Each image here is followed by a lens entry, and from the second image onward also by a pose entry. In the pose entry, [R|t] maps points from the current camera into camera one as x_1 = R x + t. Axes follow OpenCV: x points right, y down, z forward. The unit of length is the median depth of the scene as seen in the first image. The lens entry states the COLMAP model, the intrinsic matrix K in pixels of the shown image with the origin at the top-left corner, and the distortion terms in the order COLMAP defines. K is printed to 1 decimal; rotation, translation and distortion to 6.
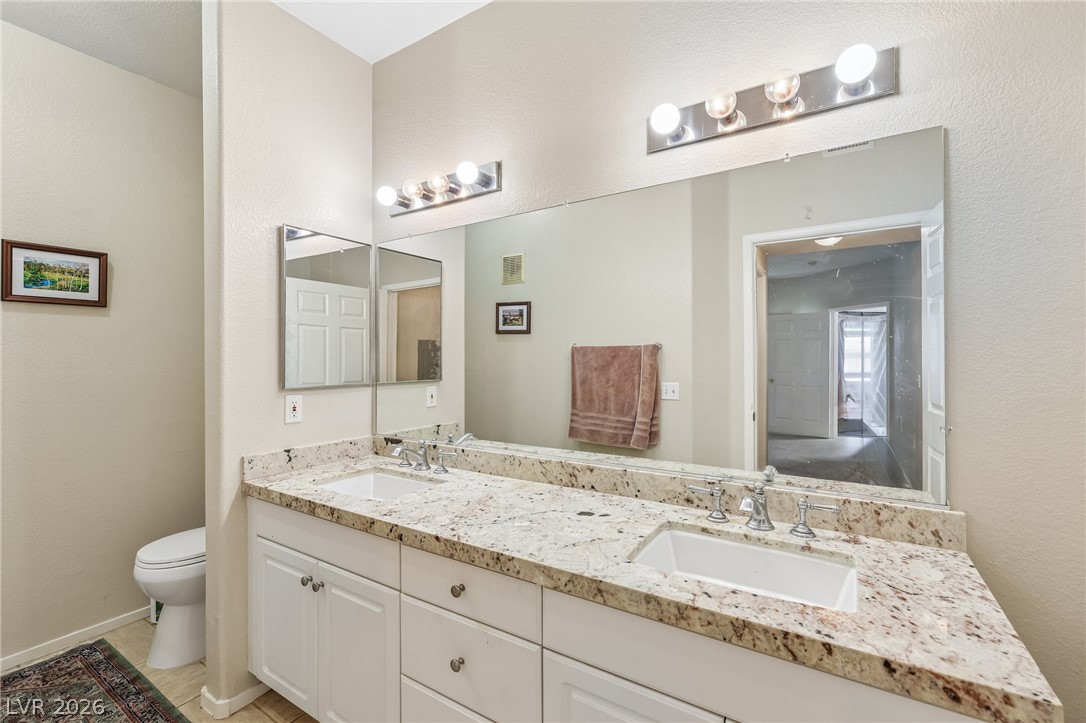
lens RADIAL K [[463.7, 0, 544.0], [0, 463.7, 360.4], [0, 0, 1]] dist [-0.001250, 0.000347]
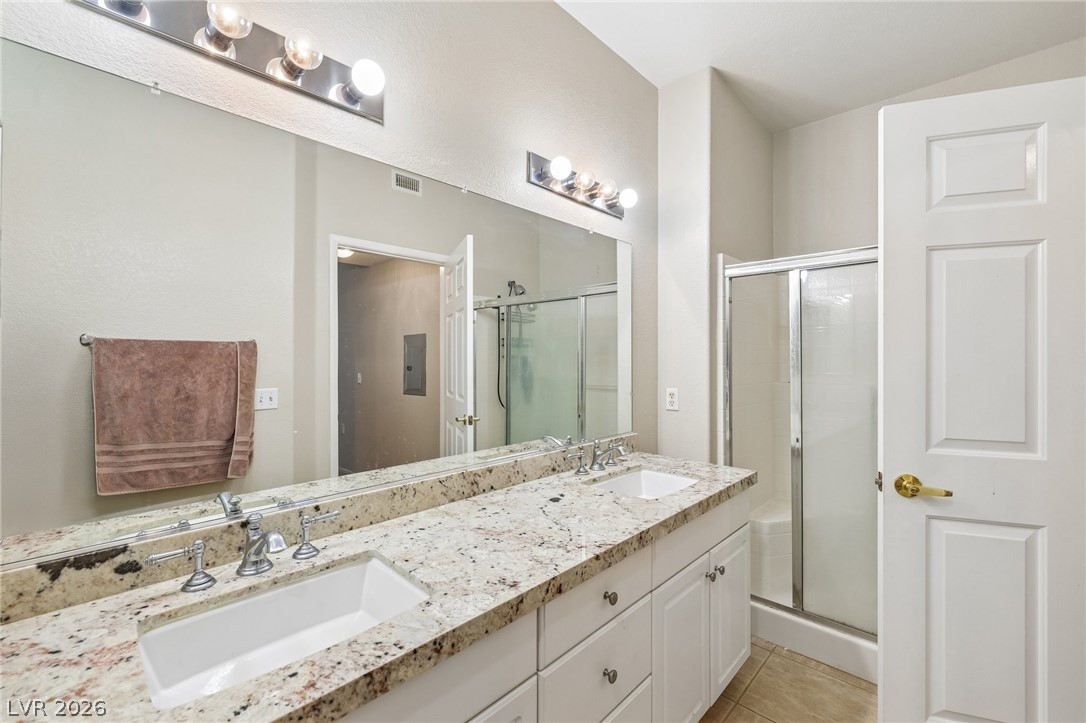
lens RADIAL K [[463.7, 0, 544.0], [0, 463.7, 360.4], [0, 0, 1]] dist [-0.001250, 0.000347]
pose [[0.195107, -0.000992, 0.980781, -0.907797], [0.003736, 0.999993, 0.000268, -0.000197], [-0.980775, 0.003612, 0.195110, 0.739919]]
